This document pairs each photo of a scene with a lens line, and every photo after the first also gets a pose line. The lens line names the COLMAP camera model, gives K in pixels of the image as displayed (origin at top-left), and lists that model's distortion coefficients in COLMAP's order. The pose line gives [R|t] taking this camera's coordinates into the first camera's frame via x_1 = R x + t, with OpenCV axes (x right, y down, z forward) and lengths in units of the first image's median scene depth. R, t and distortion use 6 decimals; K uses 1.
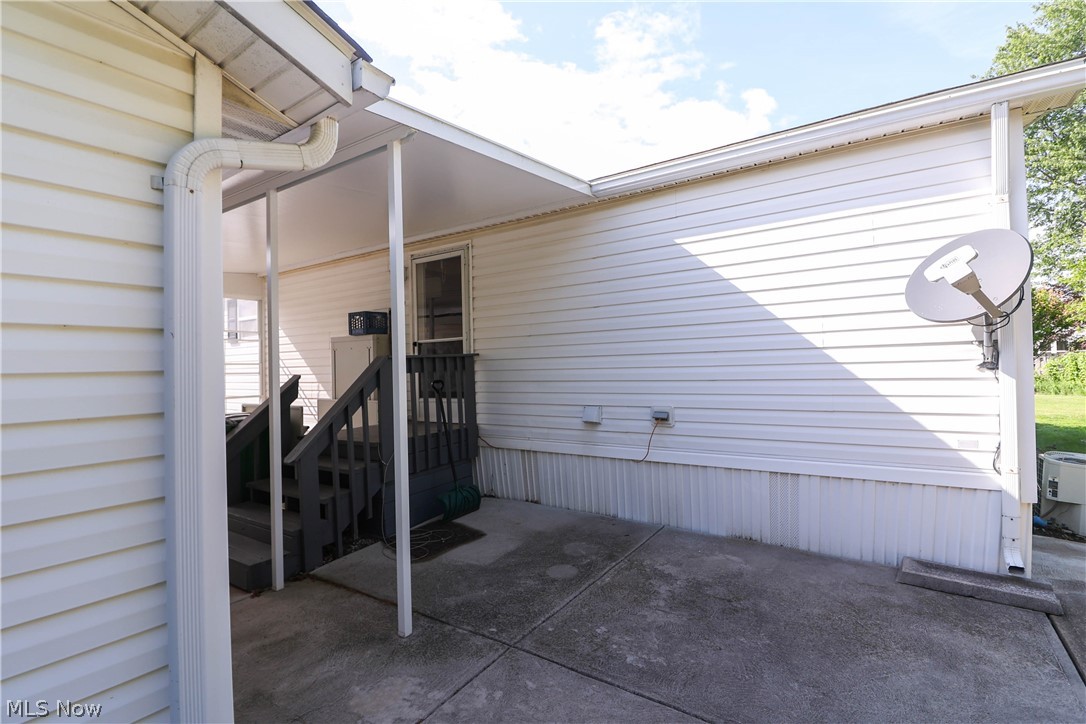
lens RADIAL K [[500.0, 0, 542.0], [0, 500.0, 356.2], [0, 0, 1]] dist [-0.006878, -0.008339]
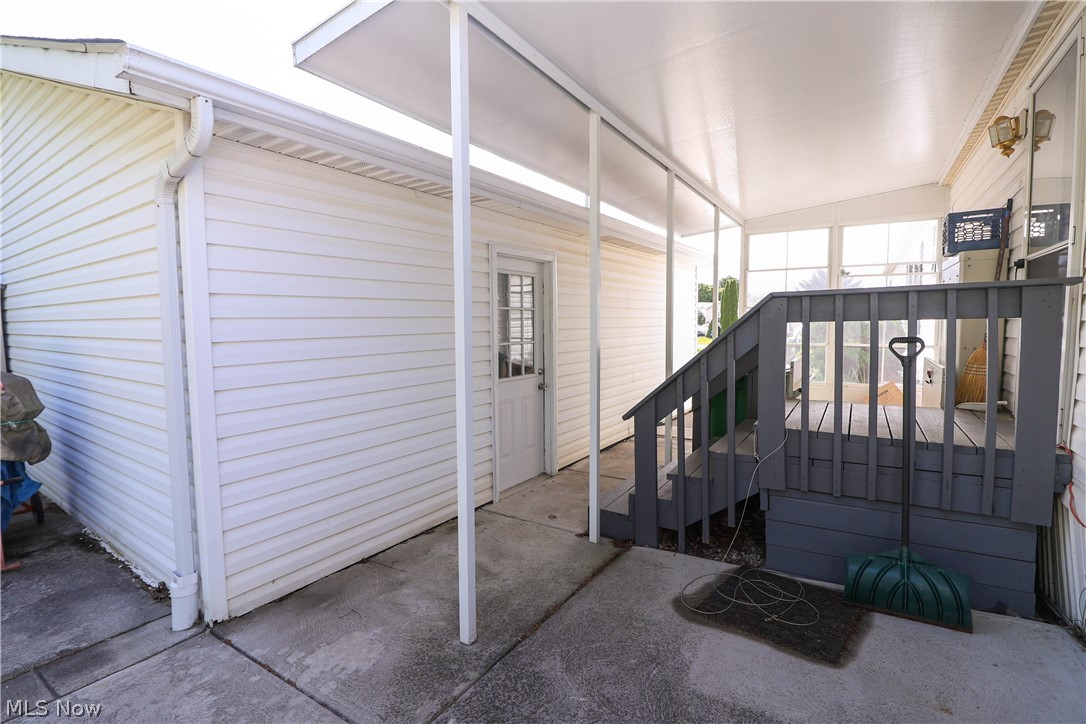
lens RADIAL K [[500.0, 0, 542.0], [0, 500.0, 356.2], [0, 0, 1]] dist [-0.006878, -0.008339]
pose [[0.023012, 0.099848, -0.994737, 0.414022], [0.025768, 0.994610, 0.100431, 0.011501], [0.999403, -0.027944, 0.020315, 0.929918]]
